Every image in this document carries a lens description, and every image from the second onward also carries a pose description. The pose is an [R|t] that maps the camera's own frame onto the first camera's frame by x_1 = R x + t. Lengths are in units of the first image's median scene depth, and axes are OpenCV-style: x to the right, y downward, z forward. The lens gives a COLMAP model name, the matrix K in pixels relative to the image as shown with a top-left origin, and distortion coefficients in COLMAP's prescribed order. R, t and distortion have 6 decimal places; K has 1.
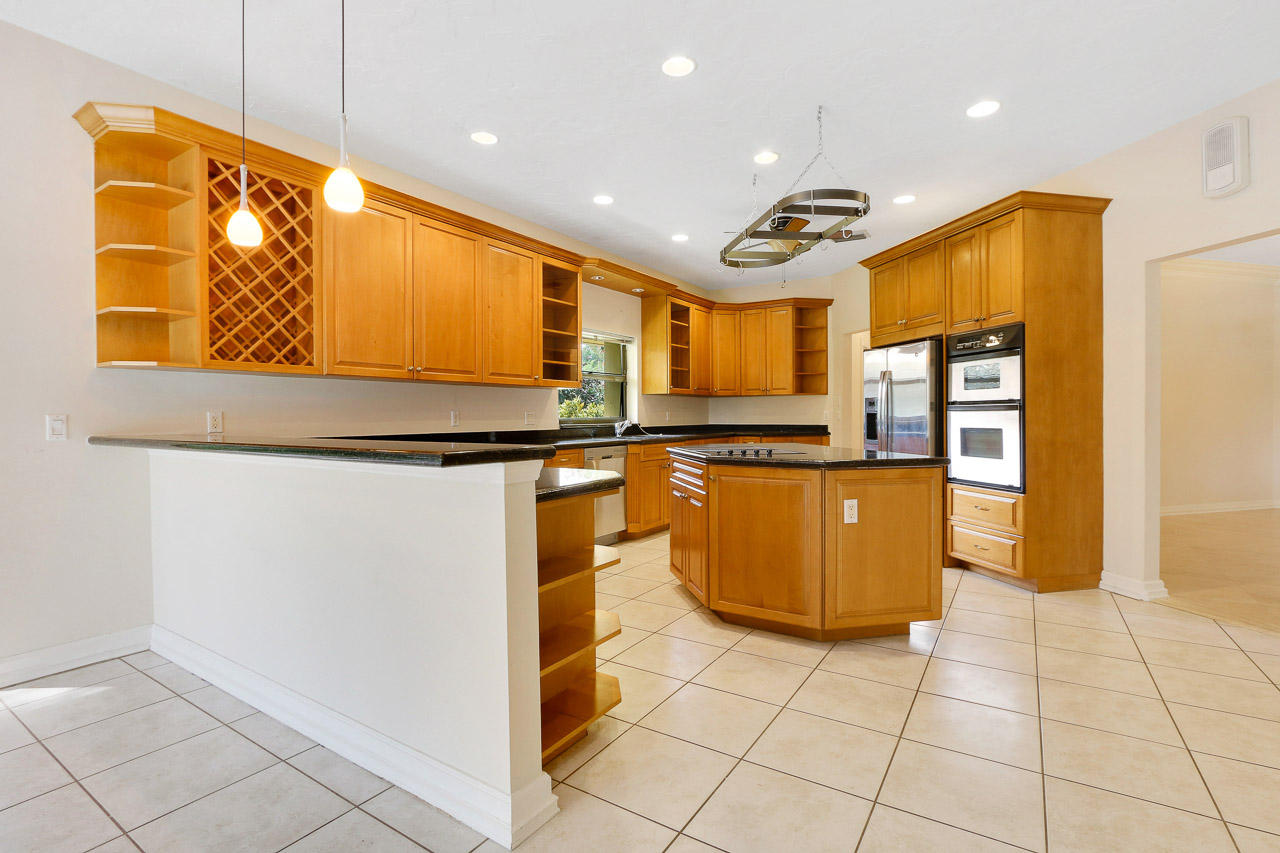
lens RADIAL K [[595.4, 0, 624.8], [0, 595.4, 427.2], [0, 0, 1]] dist [-0.003133, -0.000424]
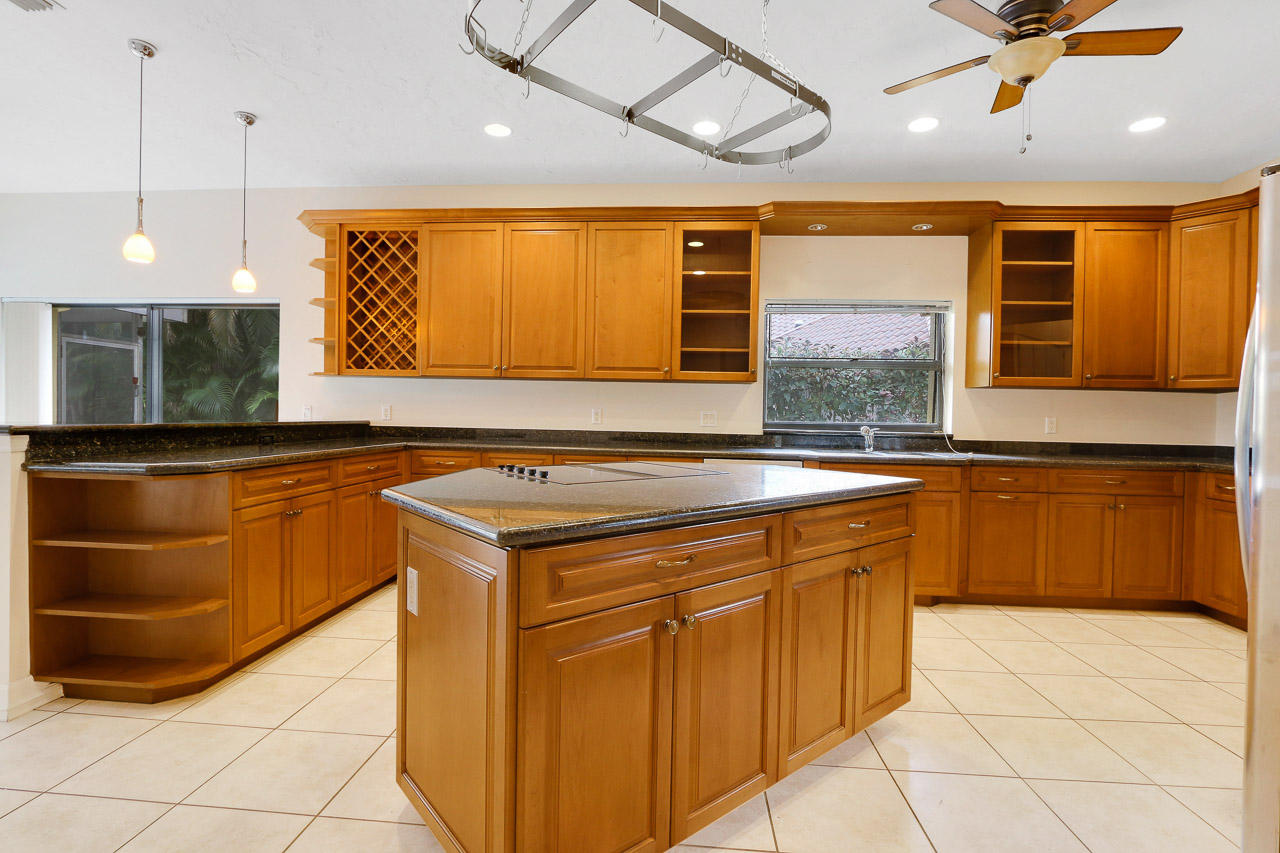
lens RADIAL K [[491.0, 0, 640.0], [0, 491.0, 426.5], [0, 0, 1]] dist [-0.008512, -0.000070]
pose [[0.510949, 0.037708, -0.858784, 0.624373], [-0.040950, 0.998971, 0.019499, -0.021418], [0.858635, 0.025204, 0.511967, 0.880128]]
